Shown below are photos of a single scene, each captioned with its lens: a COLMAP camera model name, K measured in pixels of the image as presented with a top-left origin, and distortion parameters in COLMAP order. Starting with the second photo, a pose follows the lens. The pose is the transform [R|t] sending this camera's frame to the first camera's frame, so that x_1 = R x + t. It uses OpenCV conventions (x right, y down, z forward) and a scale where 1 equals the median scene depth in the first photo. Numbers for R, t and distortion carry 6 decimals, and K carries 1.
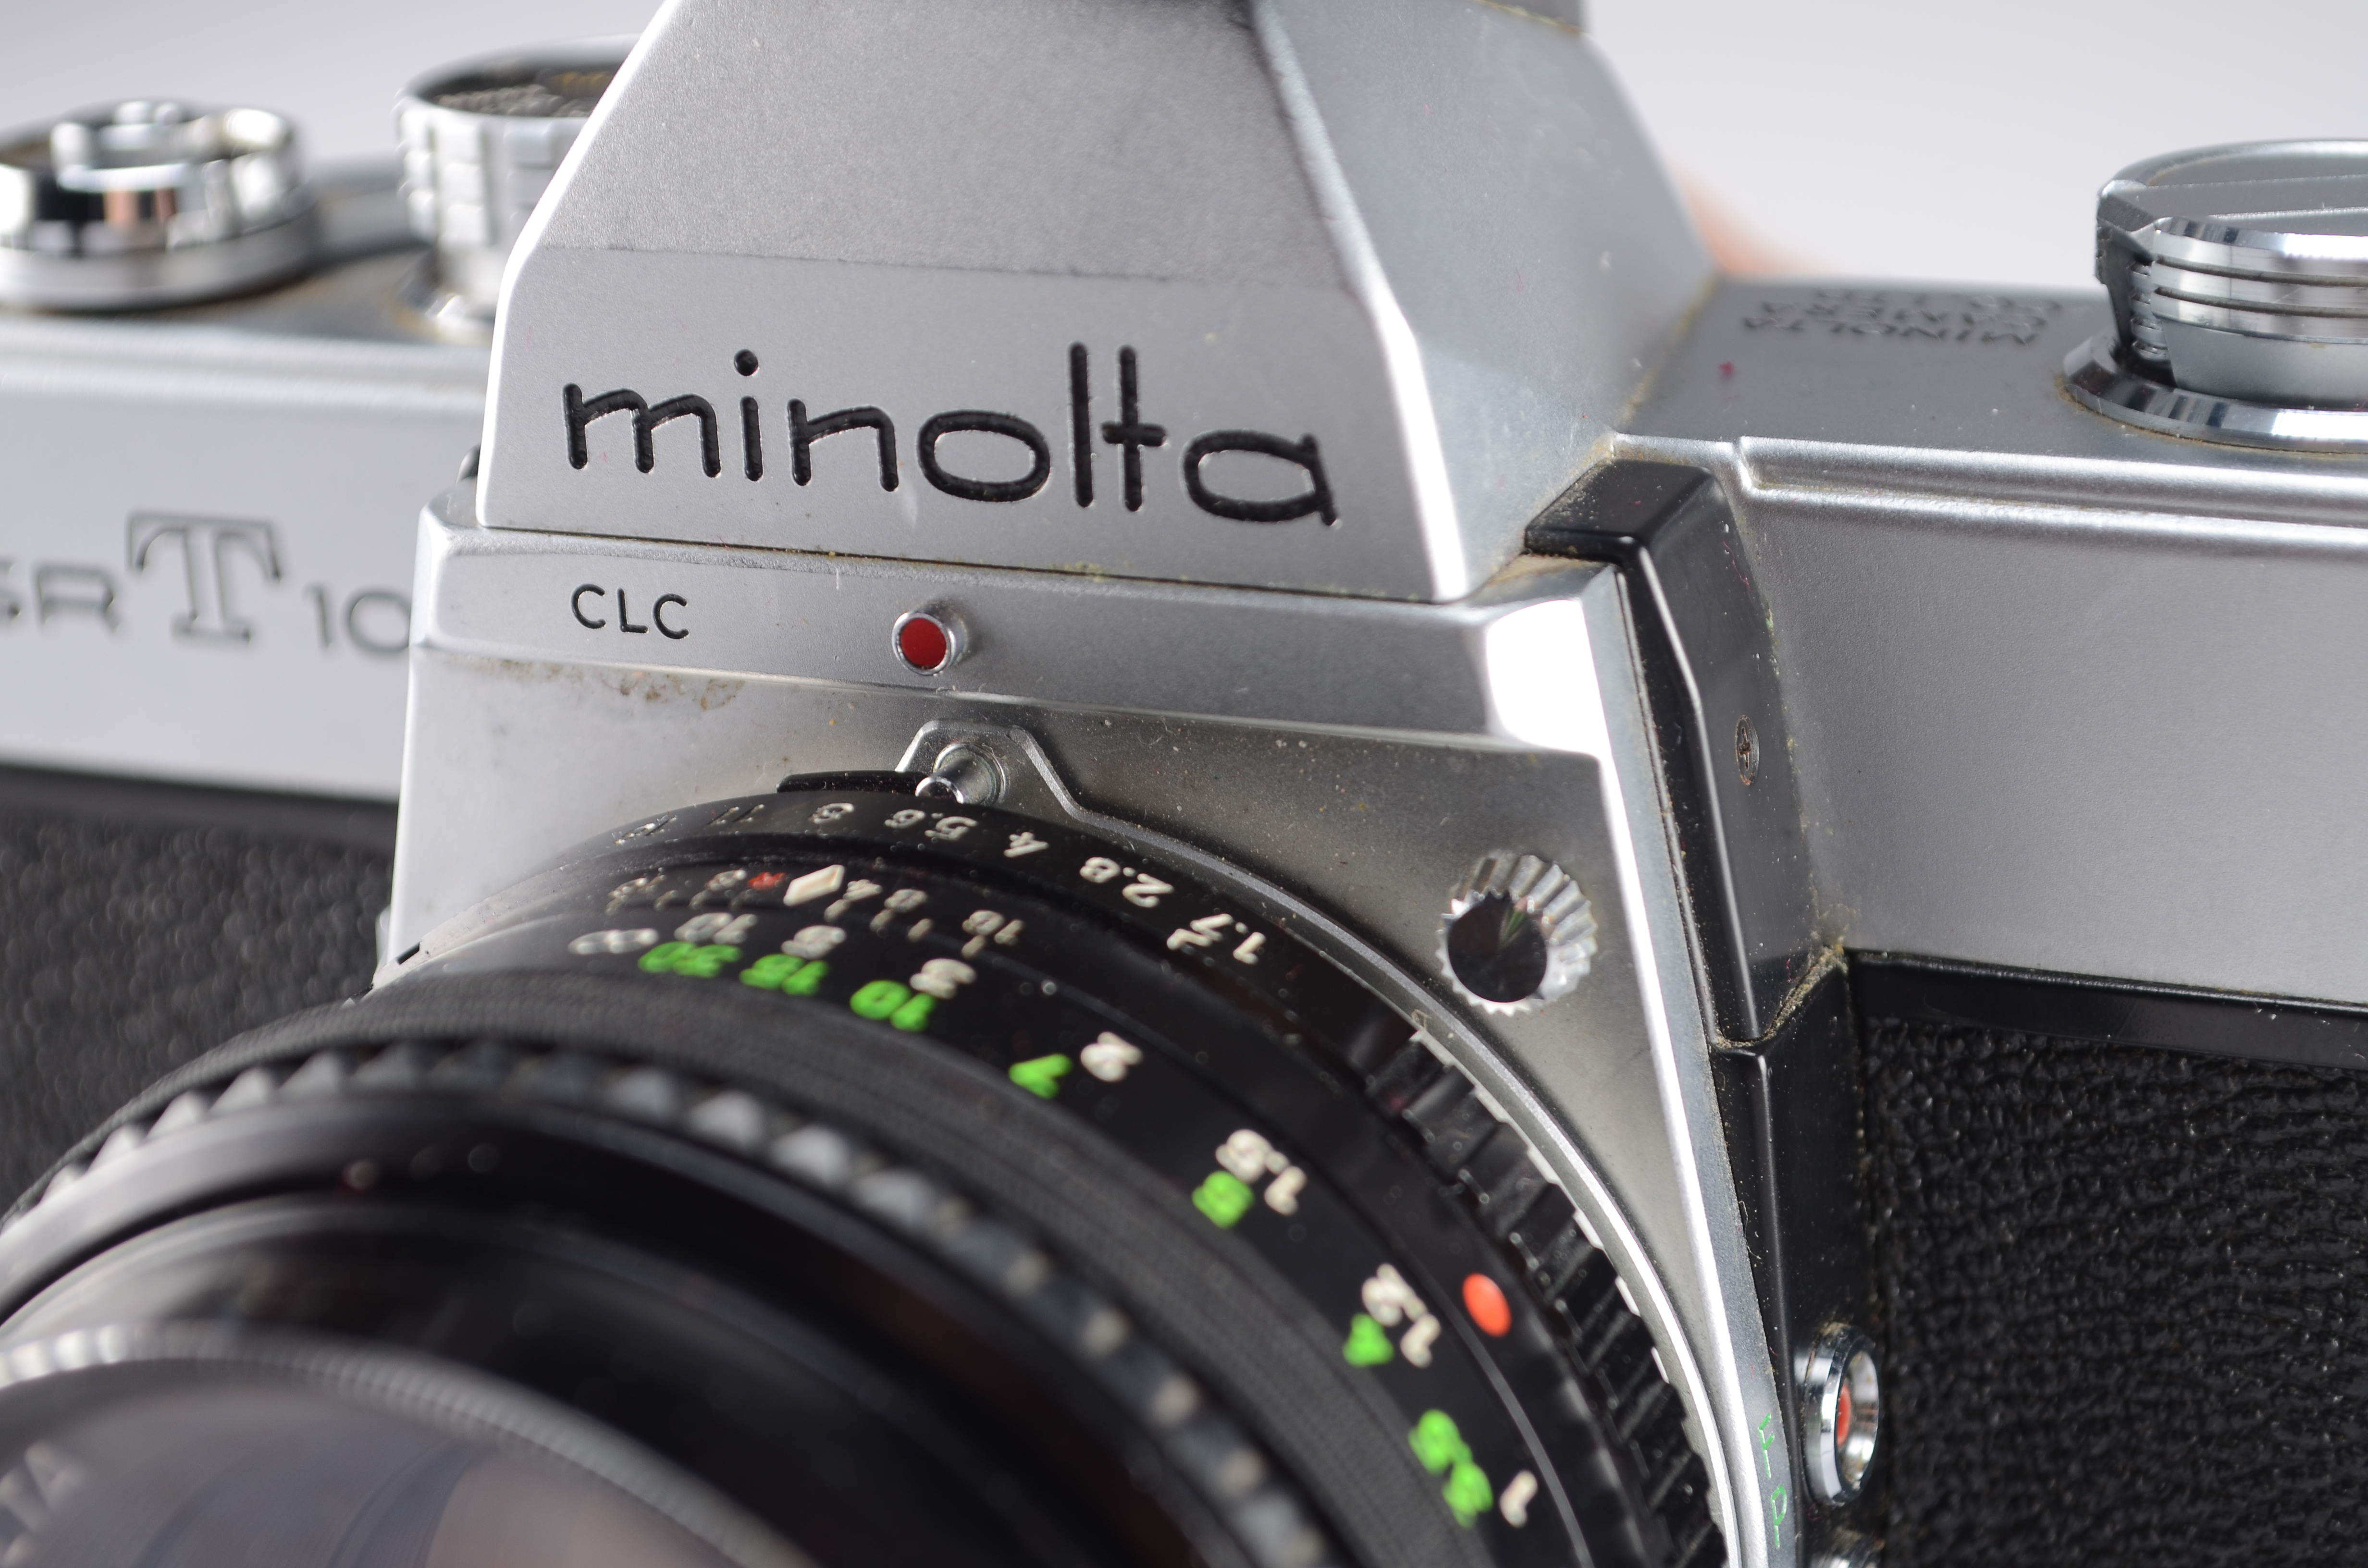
lens RADIAL K [[5028.5, 0, 1184.0], [0, 5028.5, 784.0], [0, 0, 1]] dist [-0.040900, 0.185291]
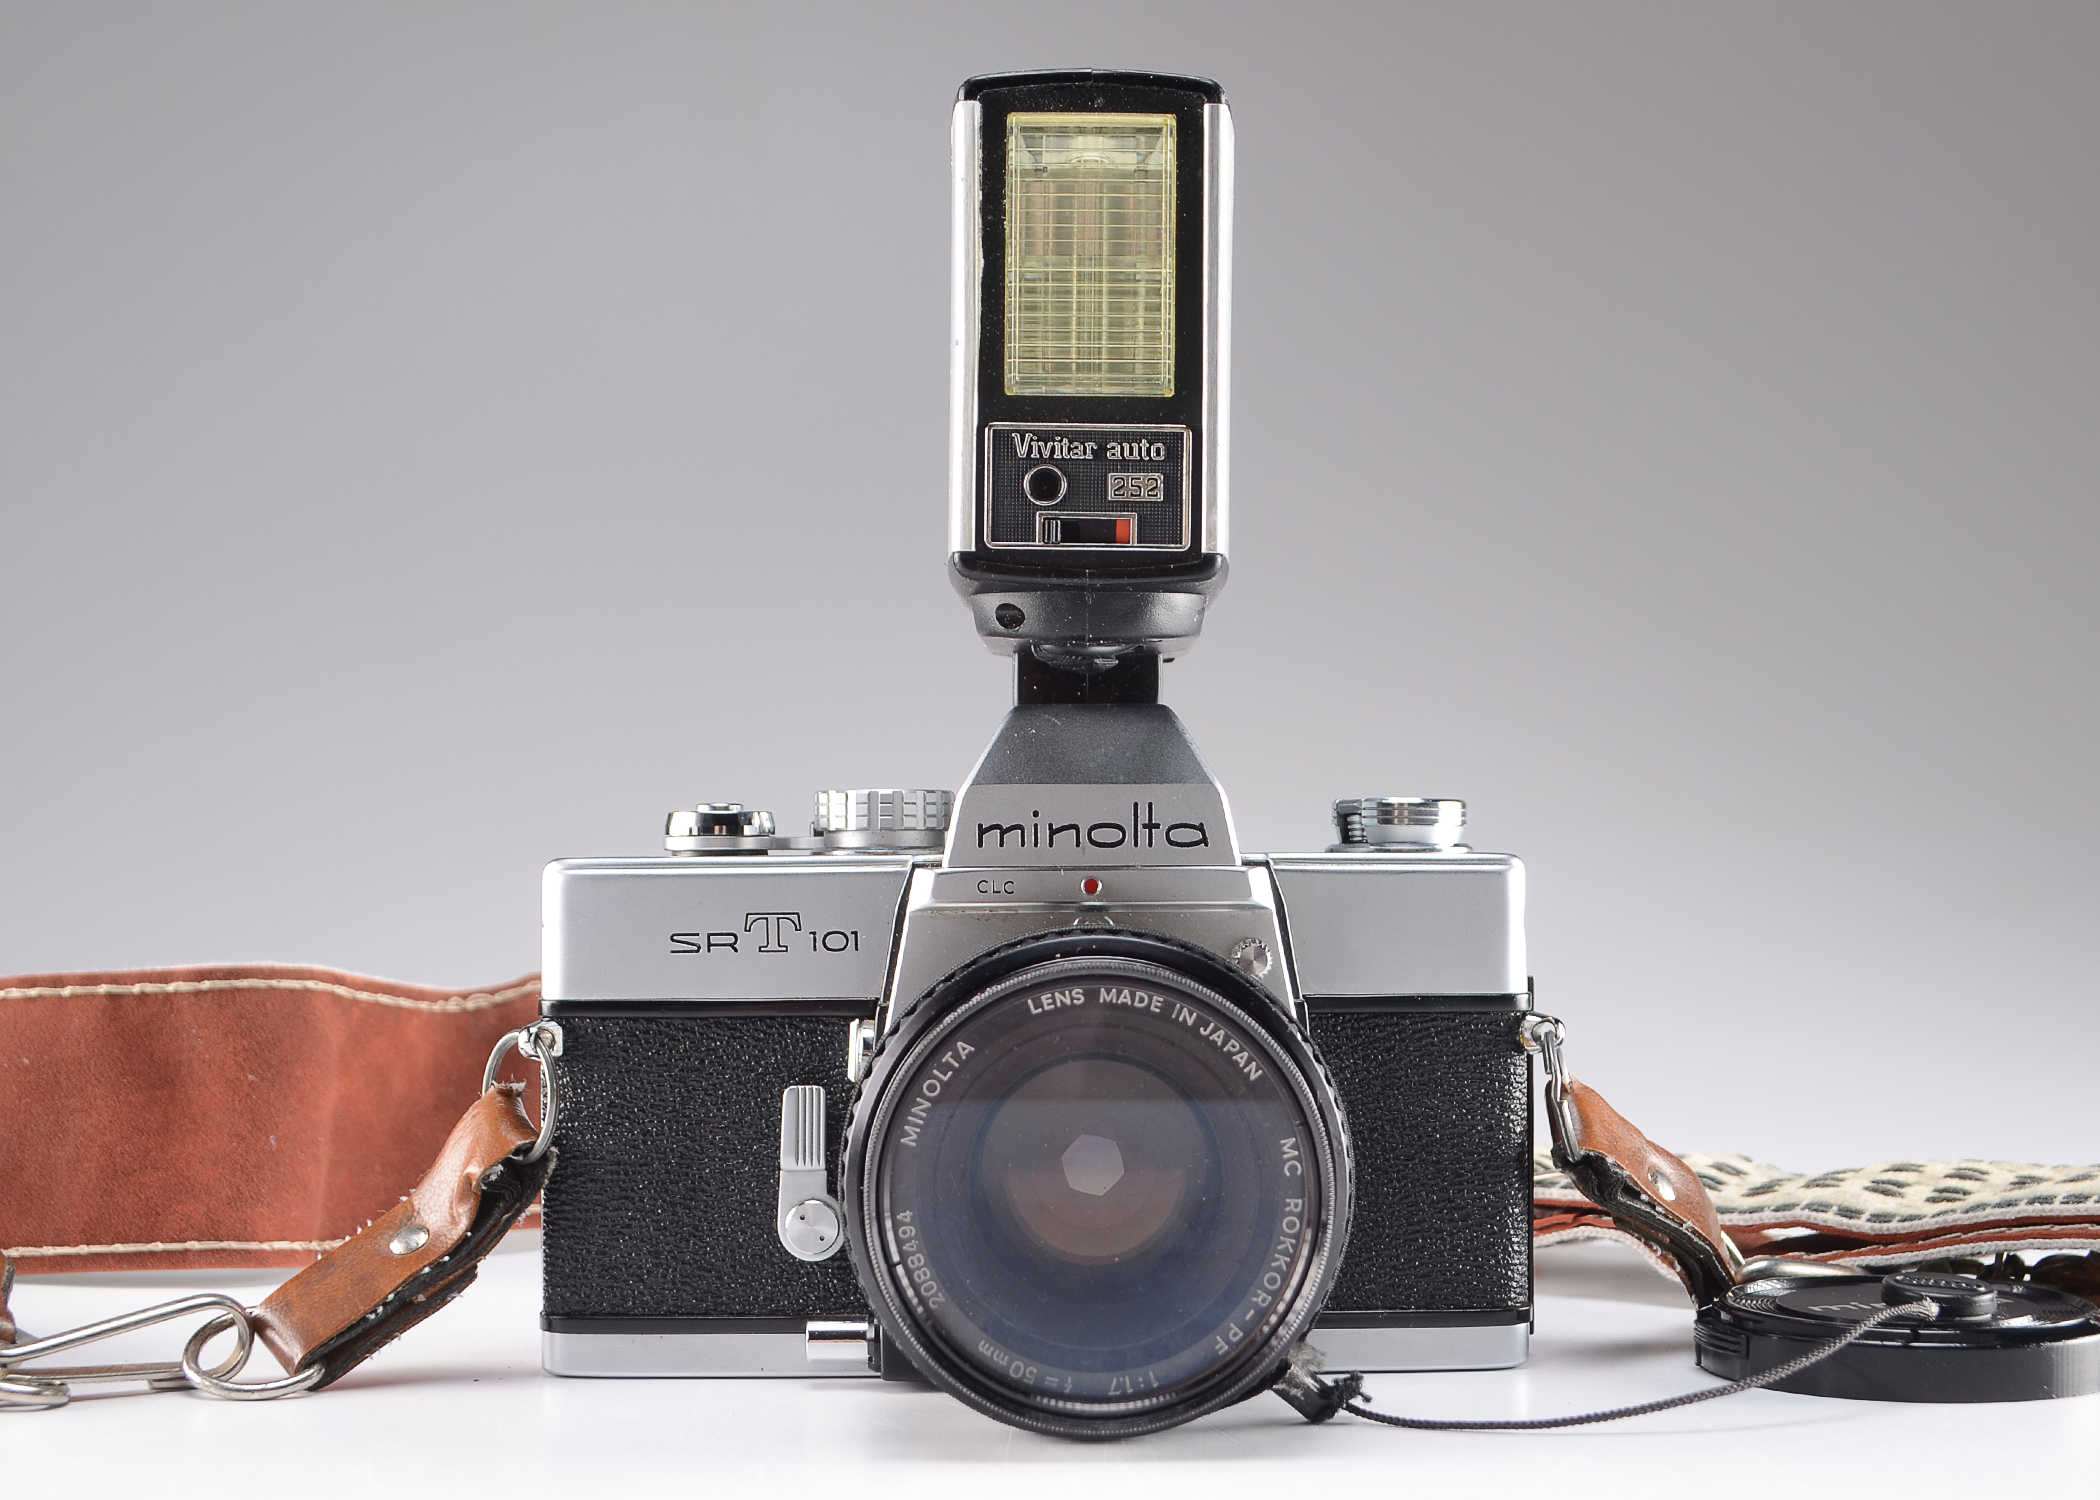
lens RADIAL K [[2994.8, 0, 1106.1], [0, 2994.8, 714.6], [0, 0, 1]] dist [0.016938, -2.942135]
pose [[0.913403, 0.043867, 0.404686, -0.919493], [0.104524, 0.935565, -0.337331, 0.584306], [-0.393408, 0.350418, 0.849963, -0.883921]]
